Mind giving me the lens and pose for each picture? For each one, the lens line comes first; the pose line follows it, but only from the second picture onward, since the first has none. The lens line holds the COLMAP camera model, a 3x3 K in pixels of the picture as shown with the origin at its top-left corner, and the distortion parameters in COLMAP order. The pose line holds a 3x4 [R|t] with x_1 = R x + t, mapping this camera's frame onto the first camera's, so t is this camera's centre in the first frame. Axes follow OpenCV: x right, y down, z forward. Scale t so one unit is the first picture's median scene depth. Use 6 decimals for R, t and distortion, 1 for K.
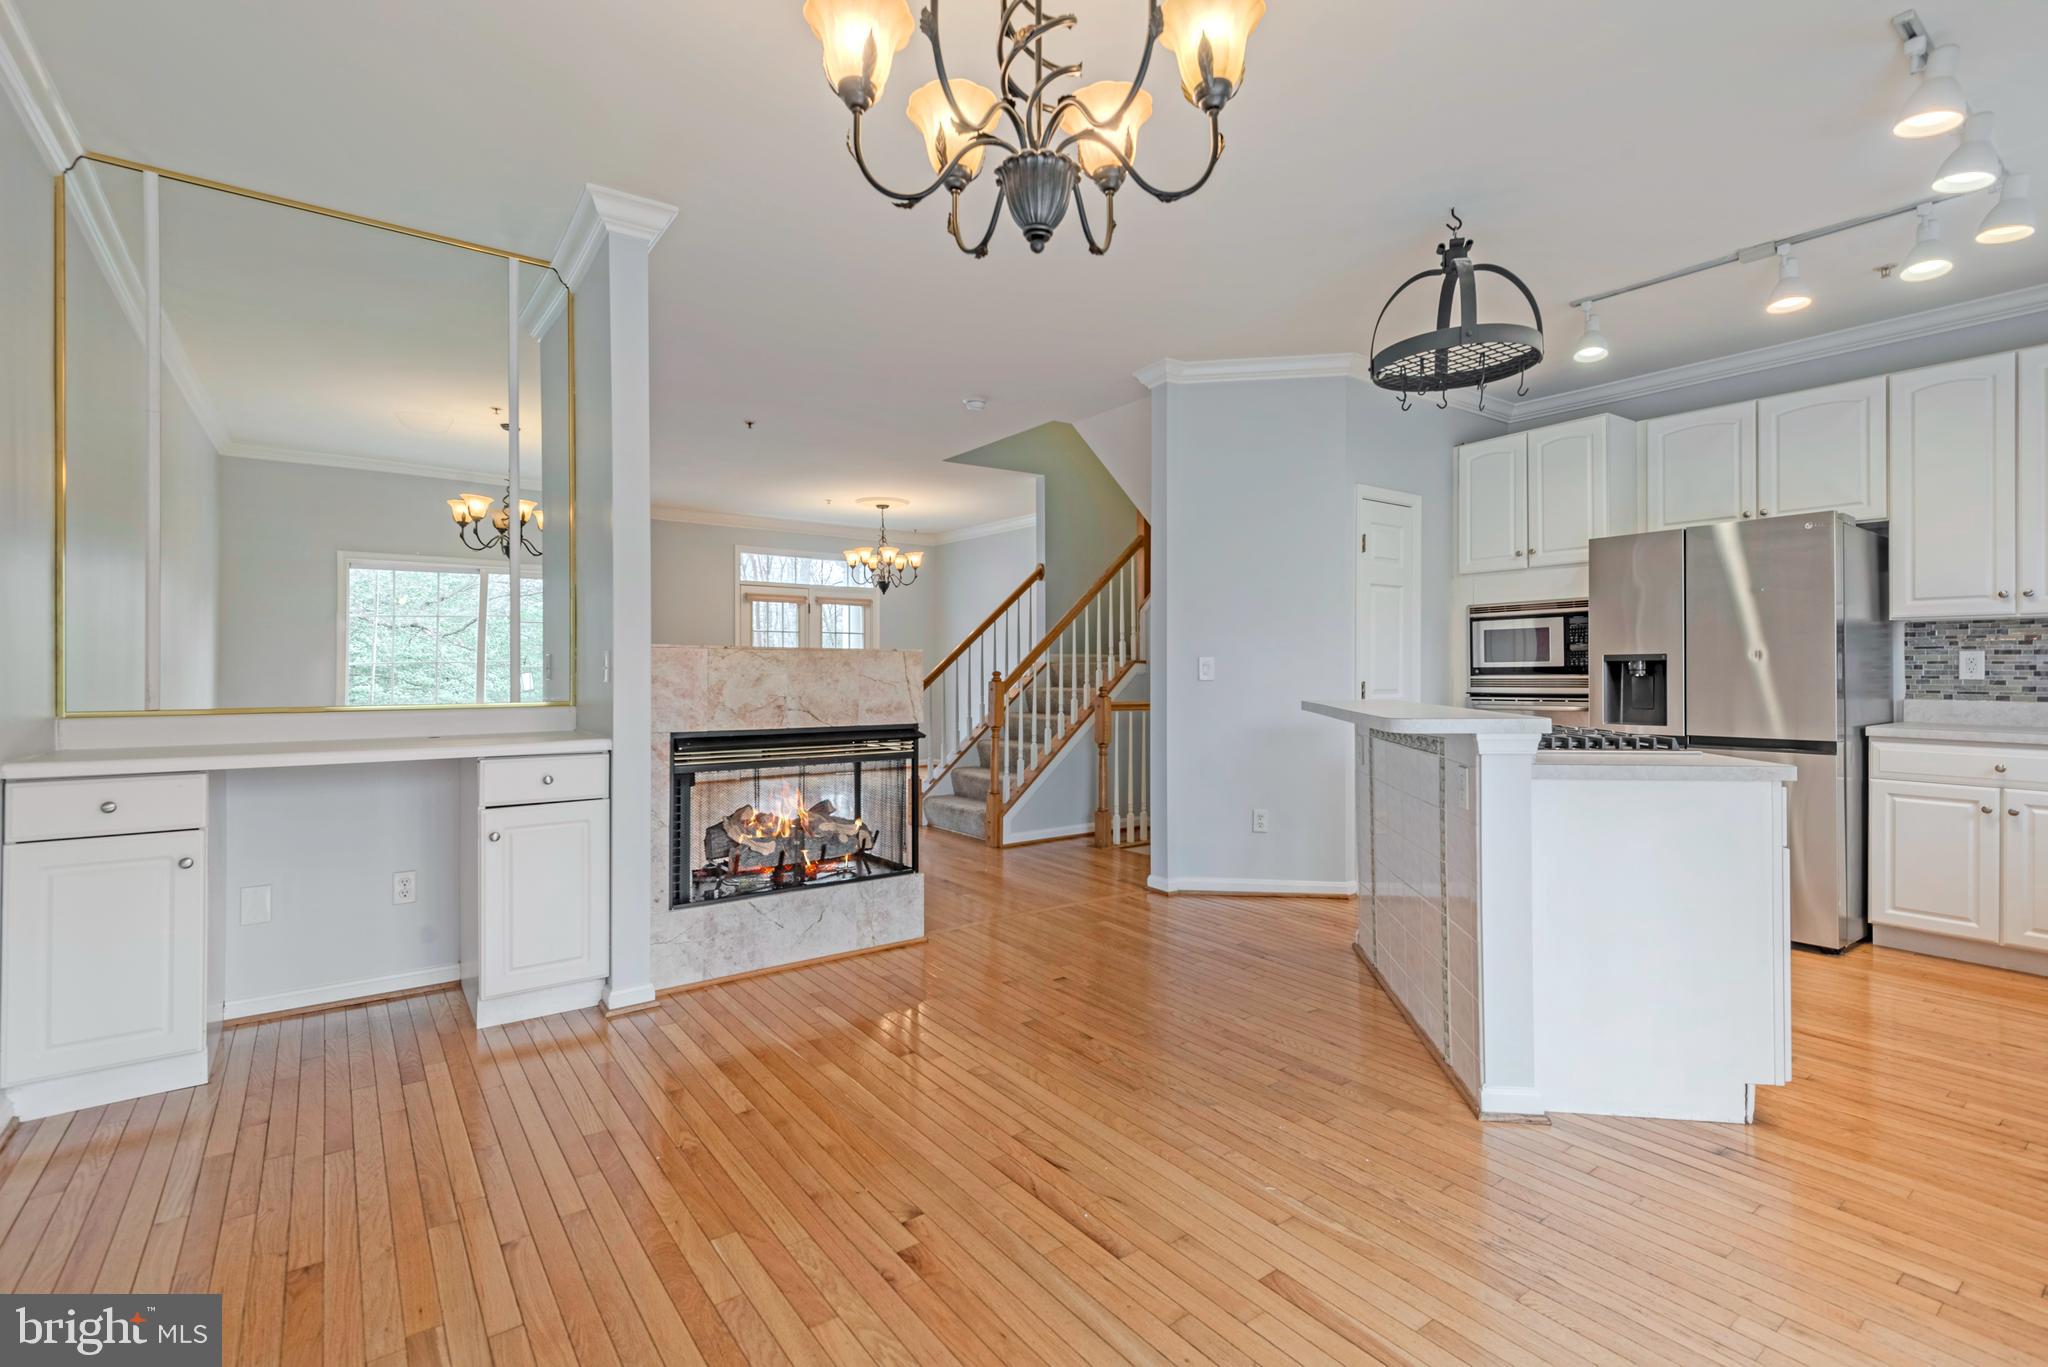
lens RADIAL K [[932.2, 0, 1016.7], [0, 932.2, 668.8], [0, 0, 1]] dist [0.022222, -0.008383]
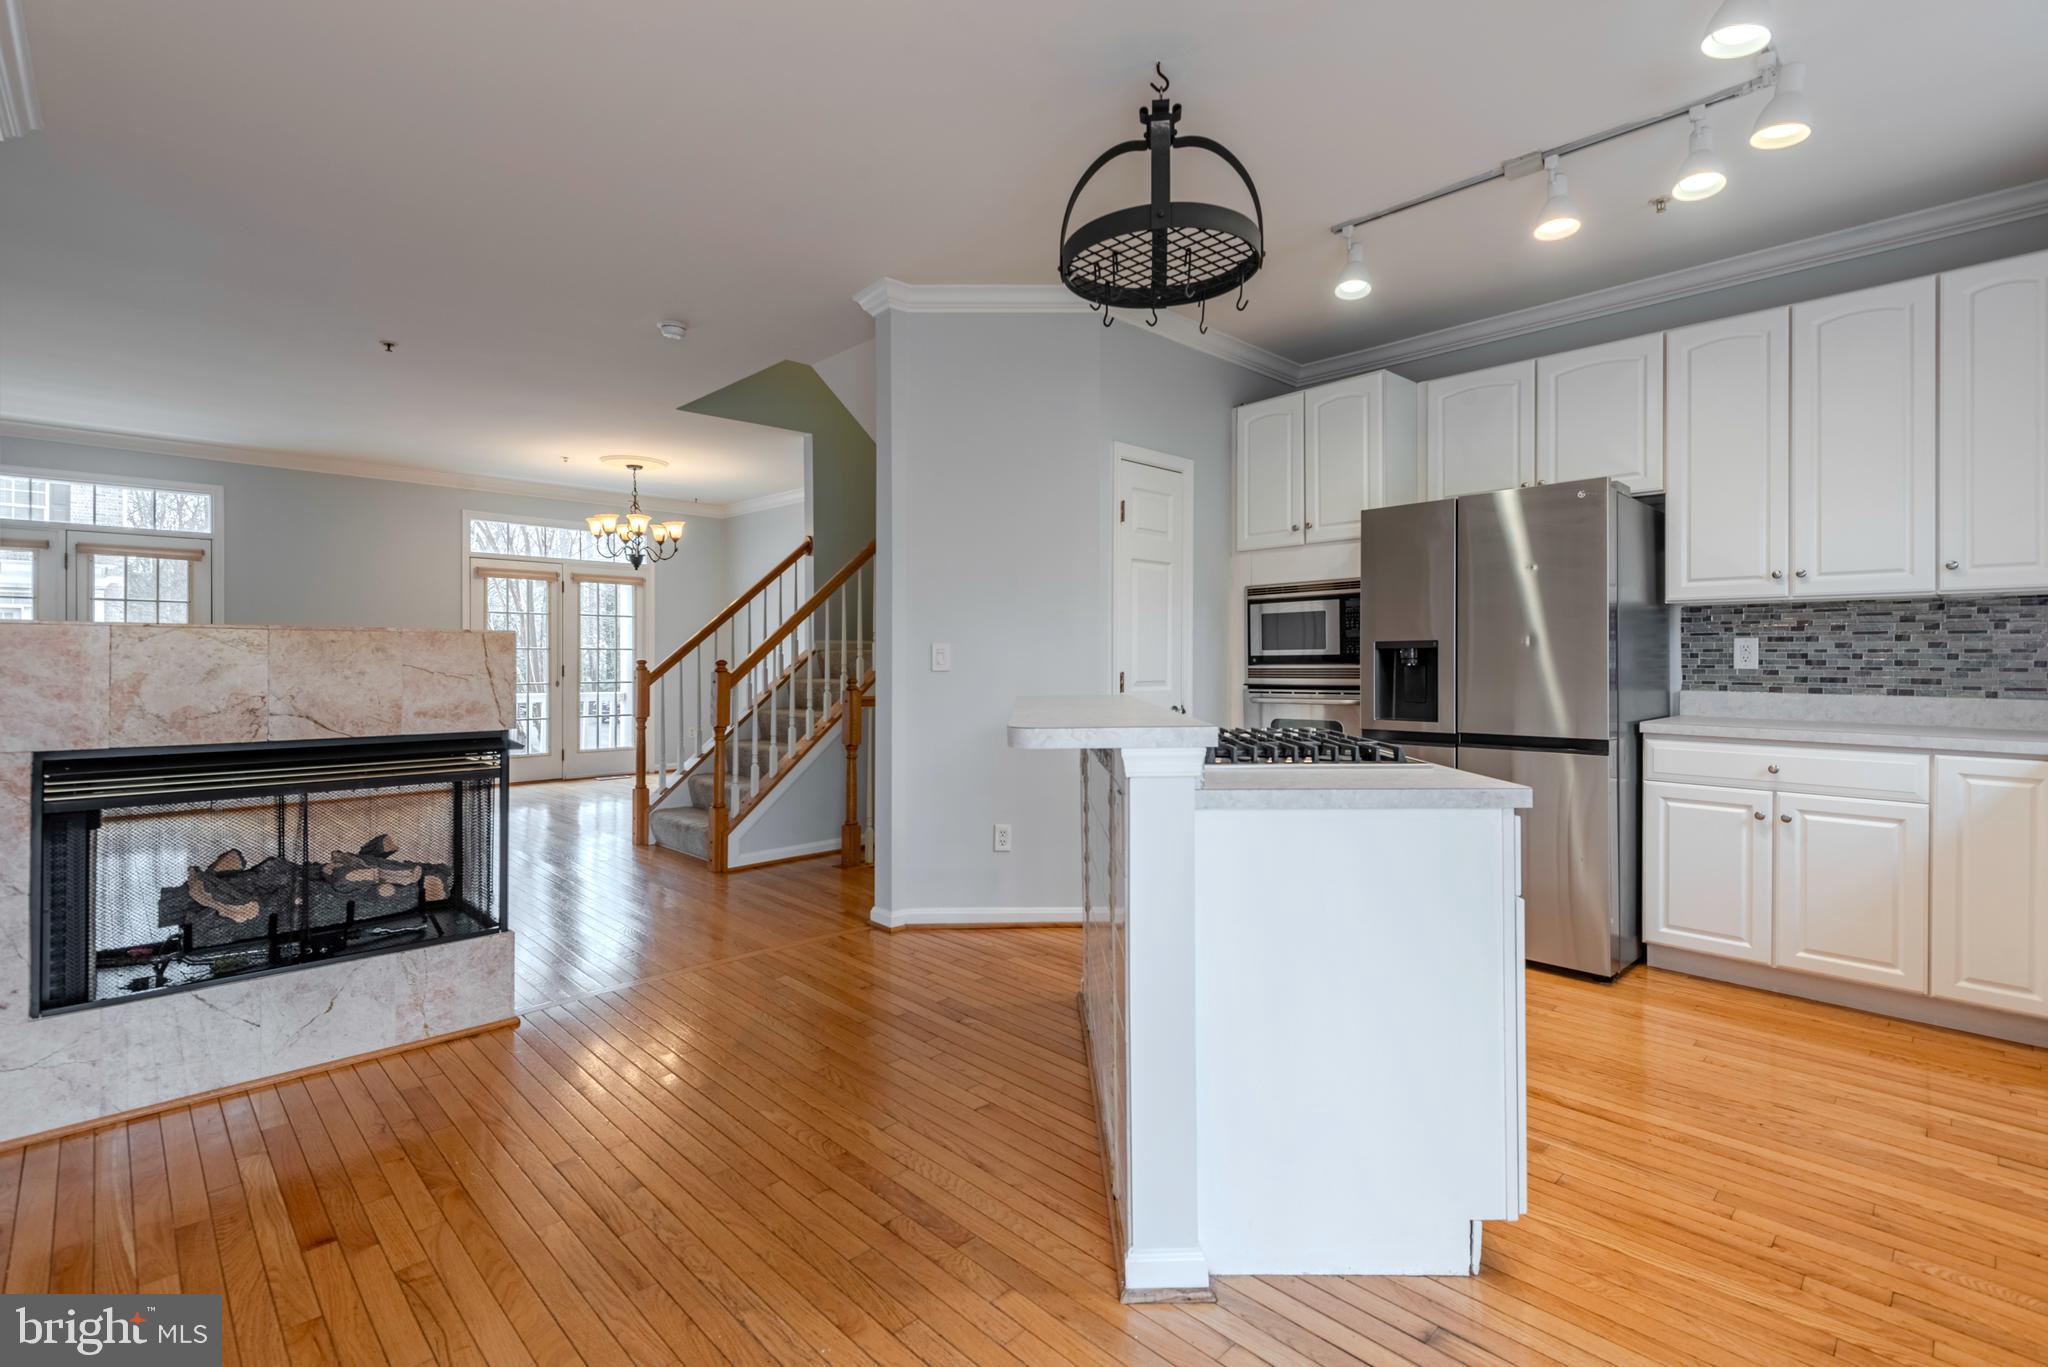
lens RADIAL K [[932.2, 0, 1035.4], [0, 932.2, 660.7], [0, 0, 1]] dist [0.022222, -0.008383]
pose [[0.990020, -0.000126, 0.140929, 0.208515], [-0.000347, 0.999994, 0.003331, 0.000432], [-0.140928, -0.003346, 0.990014, 0.201556]]
